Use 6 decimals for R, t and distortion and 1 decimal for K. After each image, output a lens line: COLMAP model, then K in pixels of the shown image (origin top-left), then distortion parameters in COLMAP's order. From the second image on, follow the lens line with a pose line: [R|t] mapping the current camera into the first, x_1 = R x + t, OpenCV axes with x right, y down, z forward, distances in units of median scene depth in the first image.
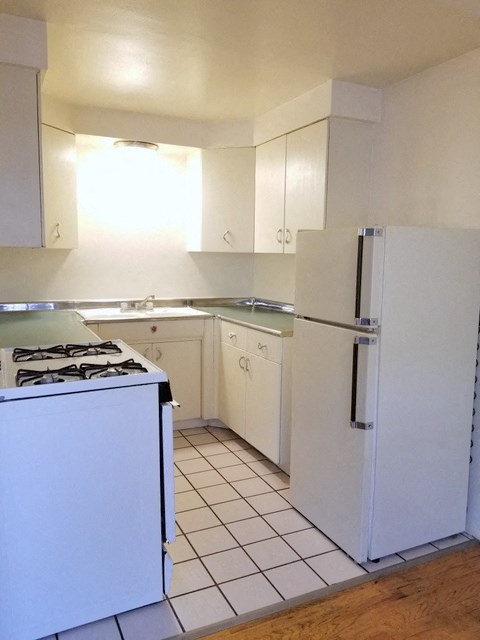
lens RADIAL K [[497.7, 0, 242.5], [0, 497.7, 320.9], [0, 0, 1]] dist [0.055233, -0.085575]
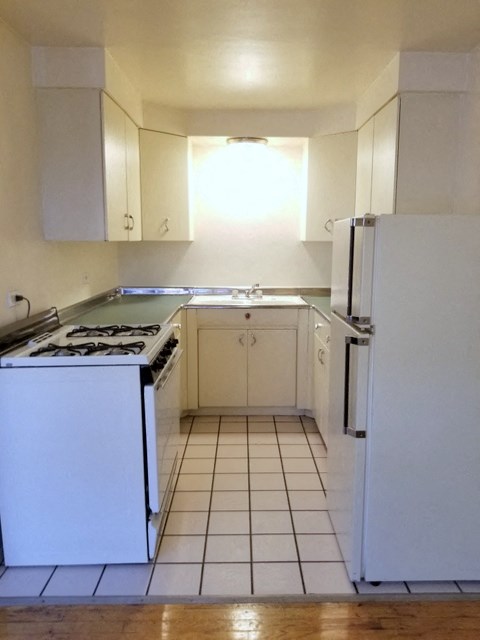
lens RADIAL K [[497.7, 0, 256.1], [0, 497.7, 311.2], [0, 0, 1]] dist [0.055233, -0.085575]
pose [[0.909393, 0.048024, -0.413157, 0.287779], [-0.044342, 0.998845, 0.018502, -0.014870], [0.413569, 0.001495, 0.910472, 0.057221]]
